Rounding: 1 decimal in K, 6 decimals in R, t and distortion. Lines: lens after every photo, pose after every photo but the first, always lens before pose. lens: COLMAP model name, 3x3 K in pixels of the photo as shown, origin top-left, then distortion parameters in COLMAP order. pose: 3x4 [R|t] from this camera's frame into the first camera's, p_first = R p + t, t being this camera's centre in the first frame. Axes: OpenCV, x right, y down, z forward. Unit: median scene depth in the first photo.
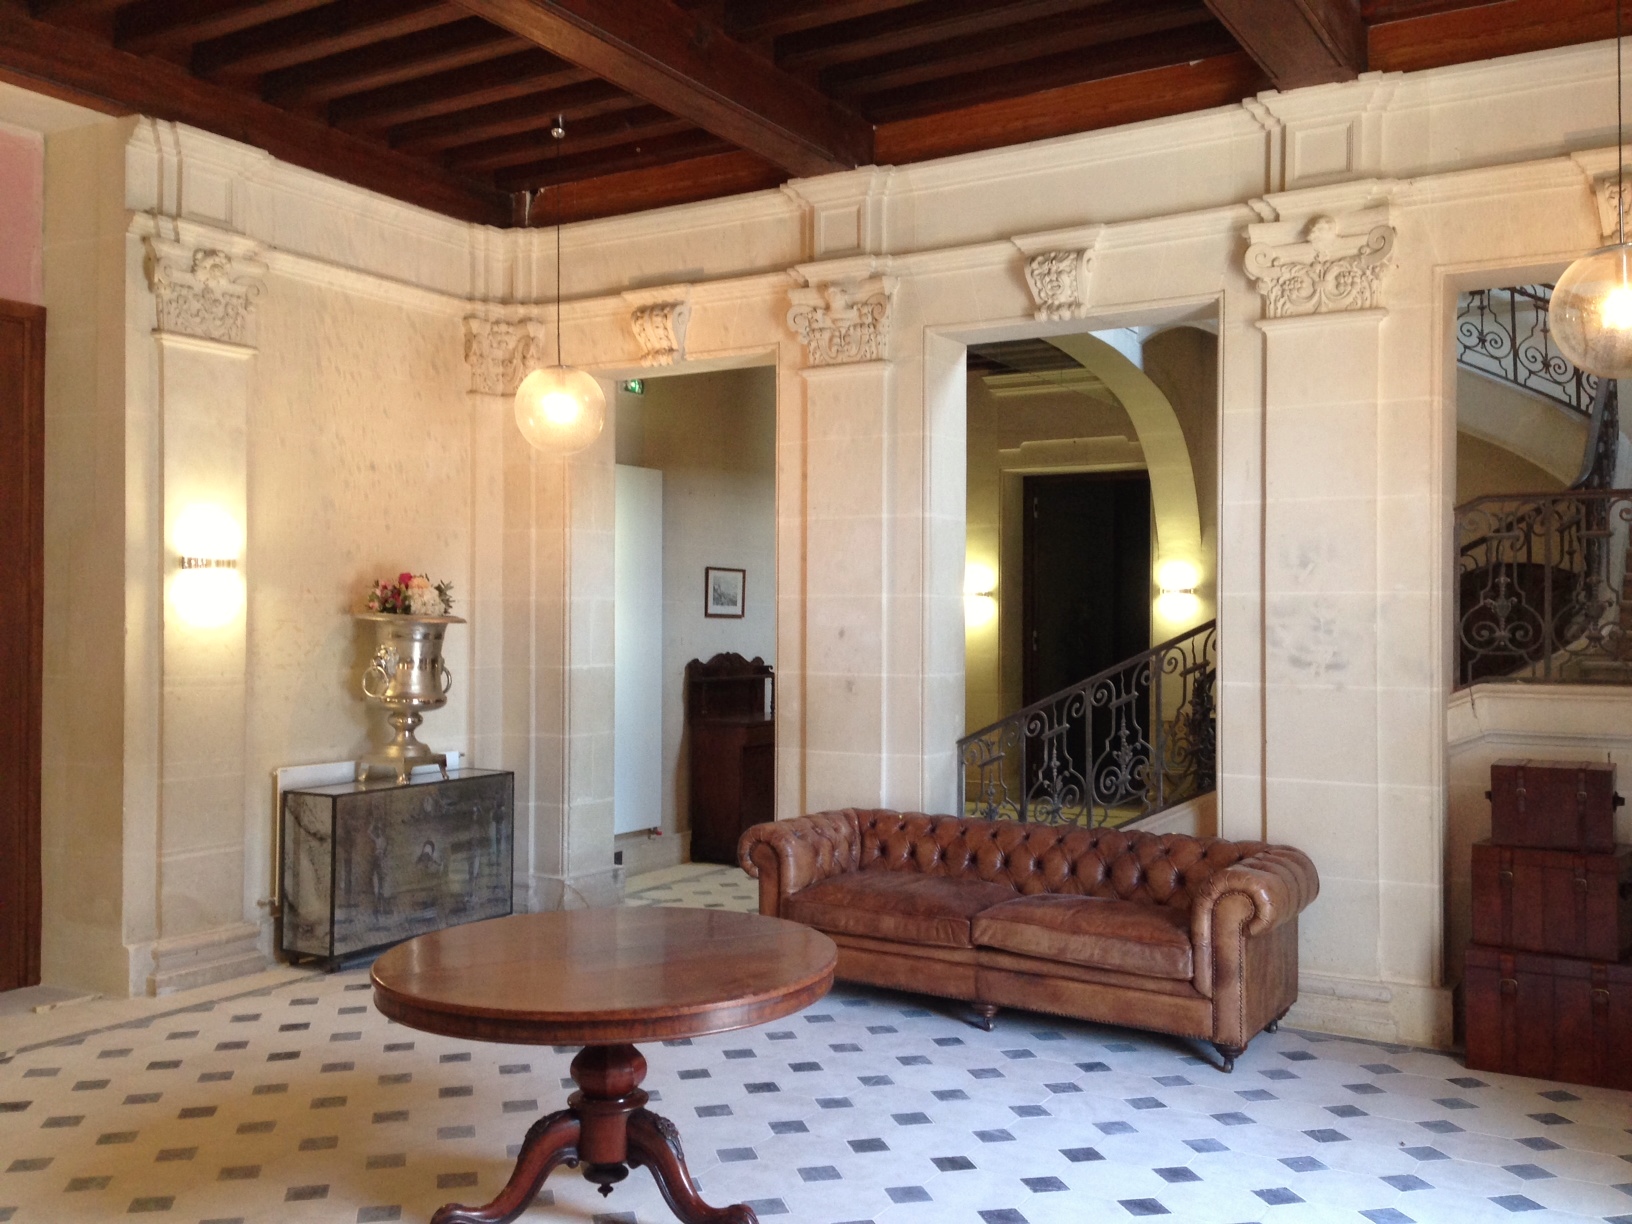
lens RADIAL K [[1460.3, 0, 811.6], [0, 1460.3, 597.8], [0, 0, 1]] dist [0.067884, -0.007904]
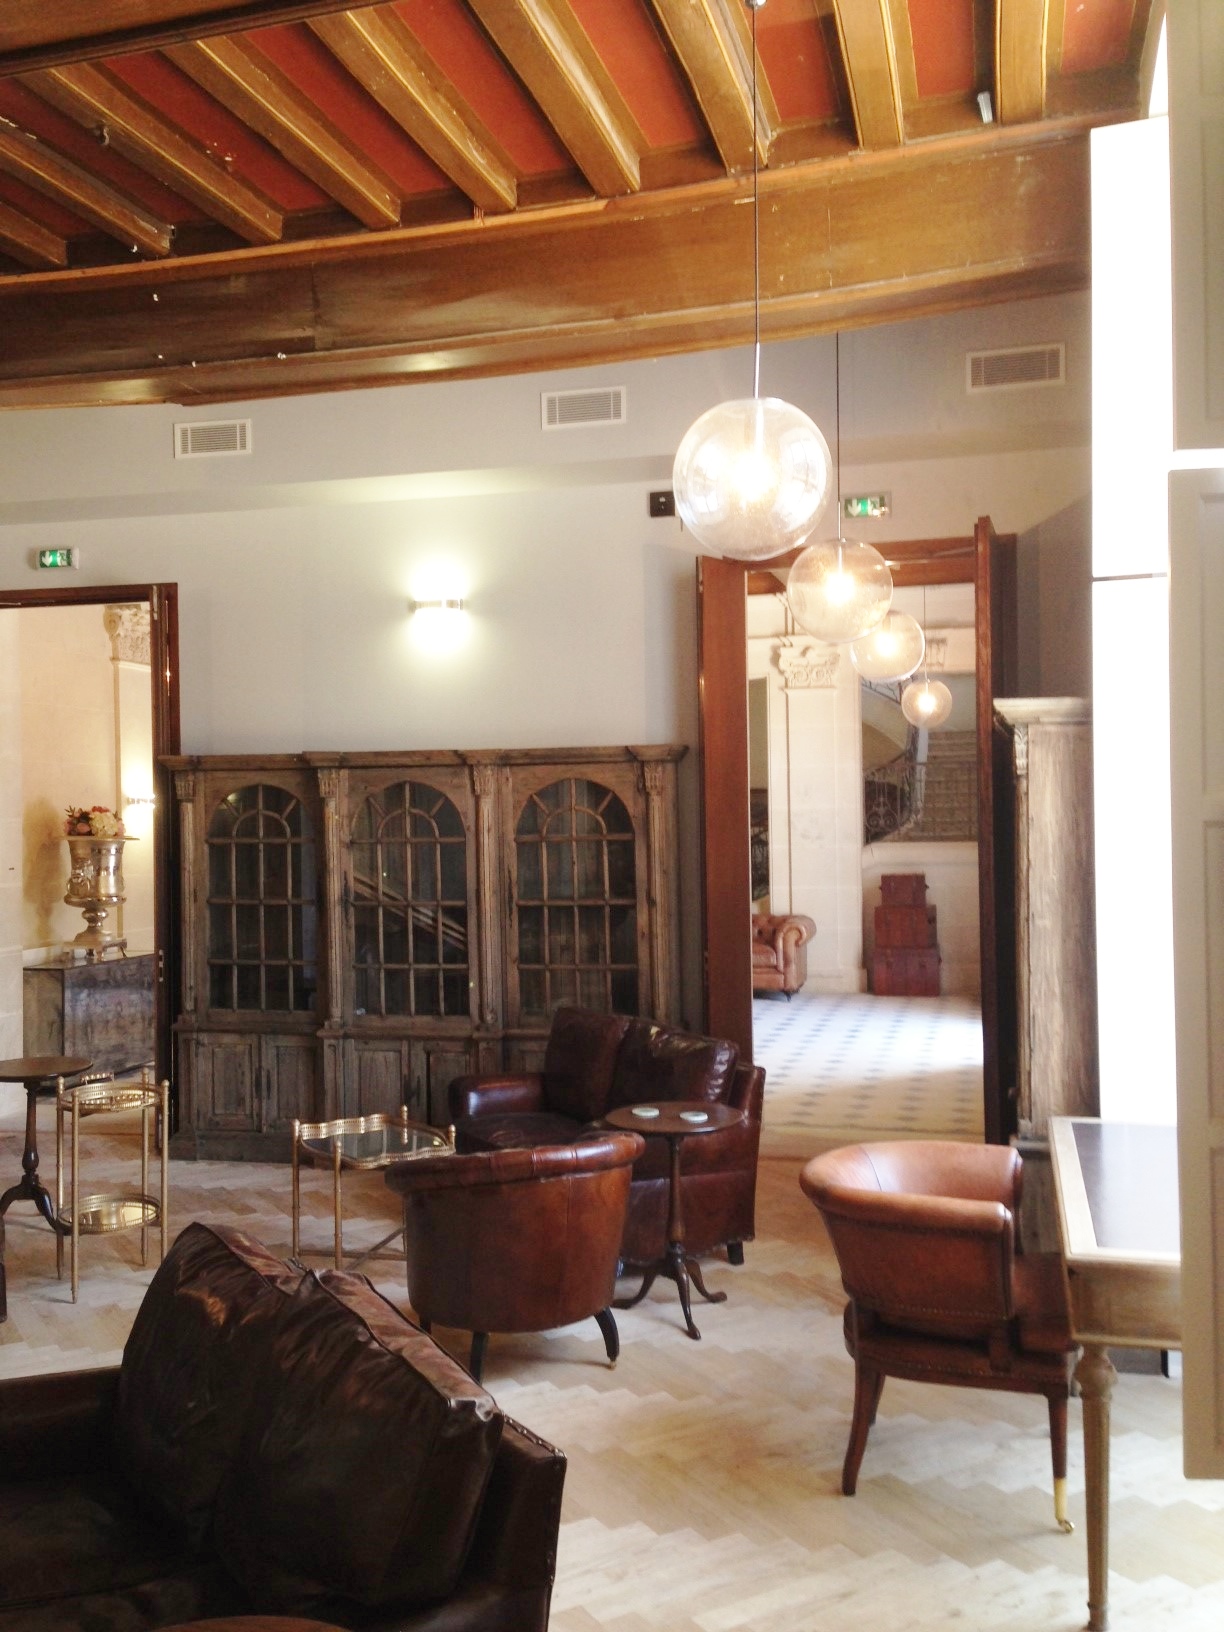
lens RADIAL K [[1460.3, 0, 612.6], [0, 1460.3, 819.7], [0, 0, 1]] dist [0.067884, -0.007904]
pose [[0.955843, -0.028478, 0.292495, -0.640541], [0.024582, 0.999553, 0.016990, -0.029625], [-0.292848, -0.009050, 0.956116, -1.130853]]
